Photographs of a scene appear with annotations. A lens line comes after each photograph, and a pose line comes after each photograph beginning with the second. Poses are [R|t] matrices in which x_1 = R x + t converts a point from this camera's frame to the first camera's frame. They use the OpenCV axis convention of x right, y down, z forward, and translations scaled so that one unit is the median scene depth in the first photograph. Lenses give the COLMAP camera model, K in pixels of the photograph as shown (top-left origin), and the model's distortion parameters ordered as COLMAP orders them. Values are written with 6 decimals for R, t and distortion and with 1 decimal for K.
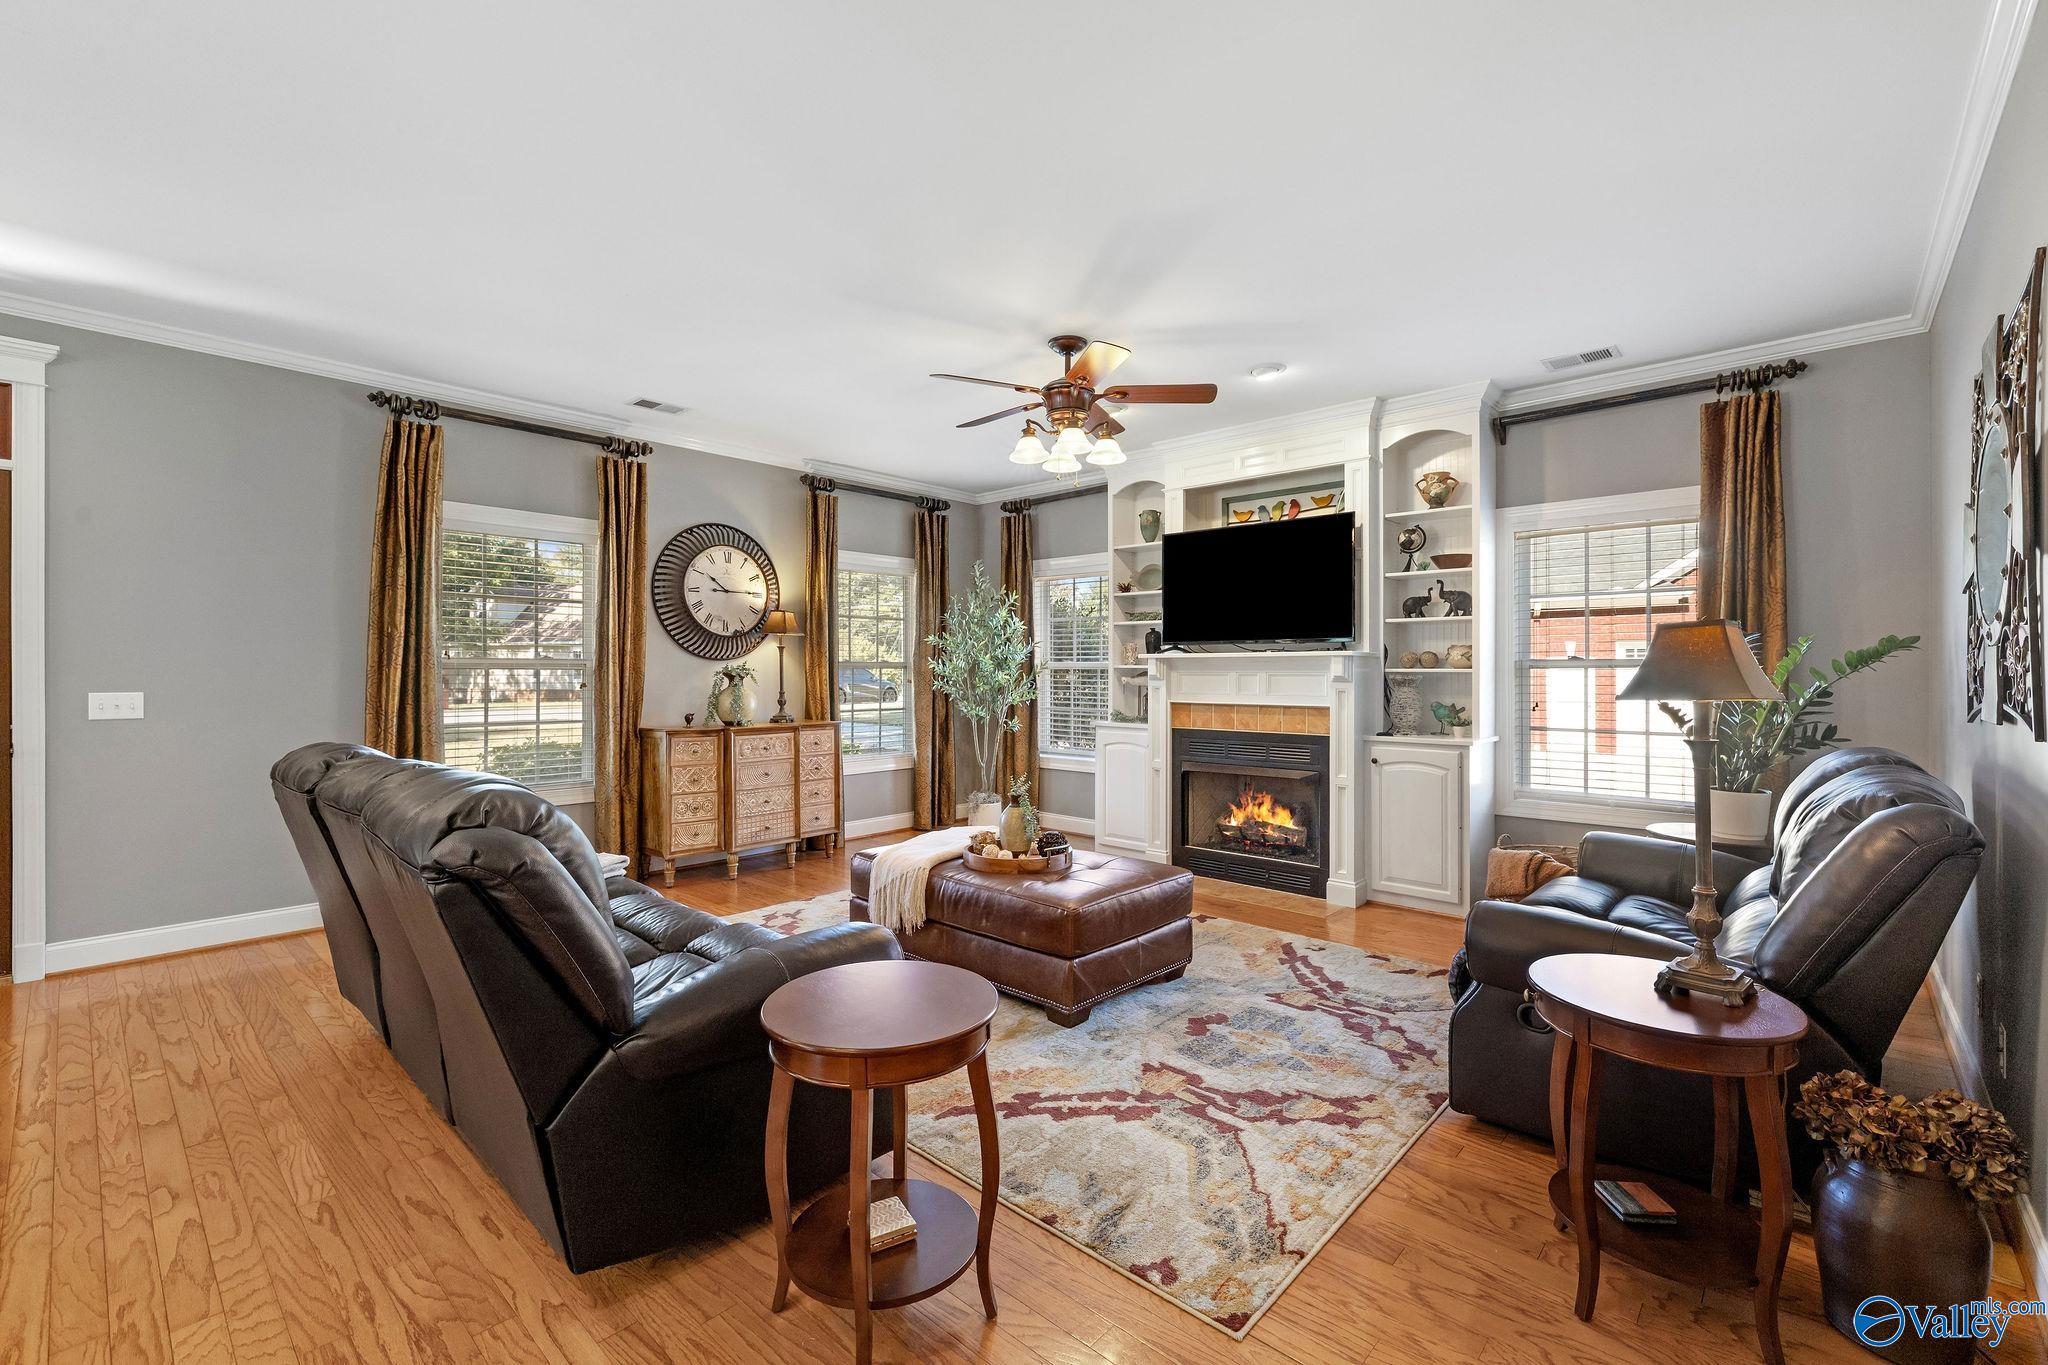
lens RADIAL K [[878.1, 0, 1024.6], [0, 878.1, 679.2], [0, 0, 1]] dist [-0.001436, -0.000232]
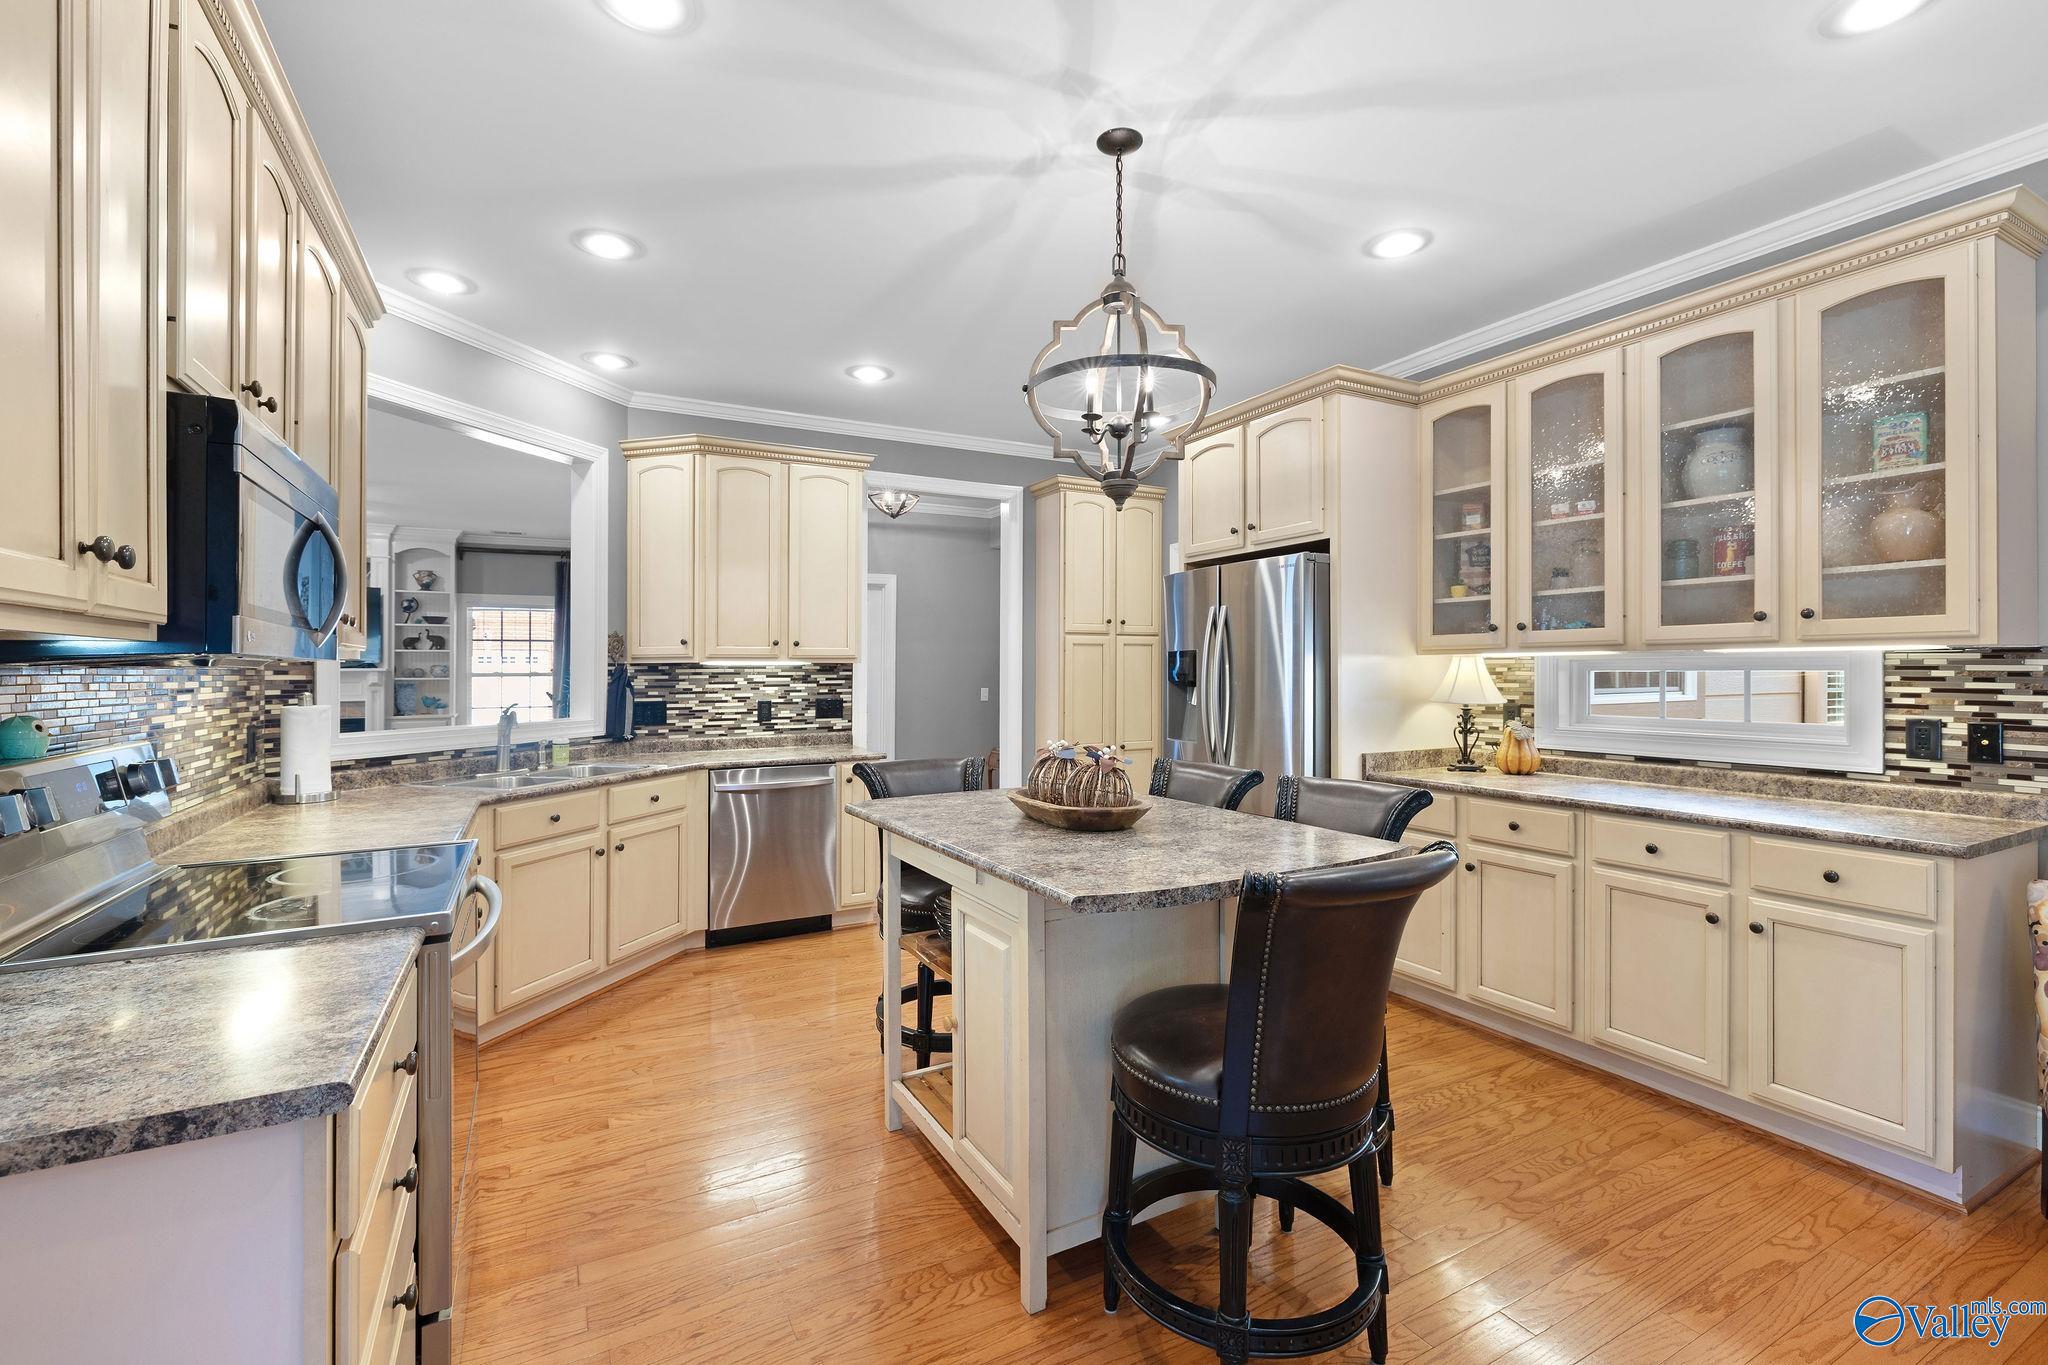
lens RADIAL K [[894.3, 0, 1022.4], [0, 894.3, 677.6], [0, 0, 1]] dist [0.001507, 0.000047]
pose [[0.332420, -0.010529, 0.943073, -0.865287], [0.012451, 0.999900, 0.006774, -0.010573], [-0.943049, 0.009490, 0.332517, -0.774673]]
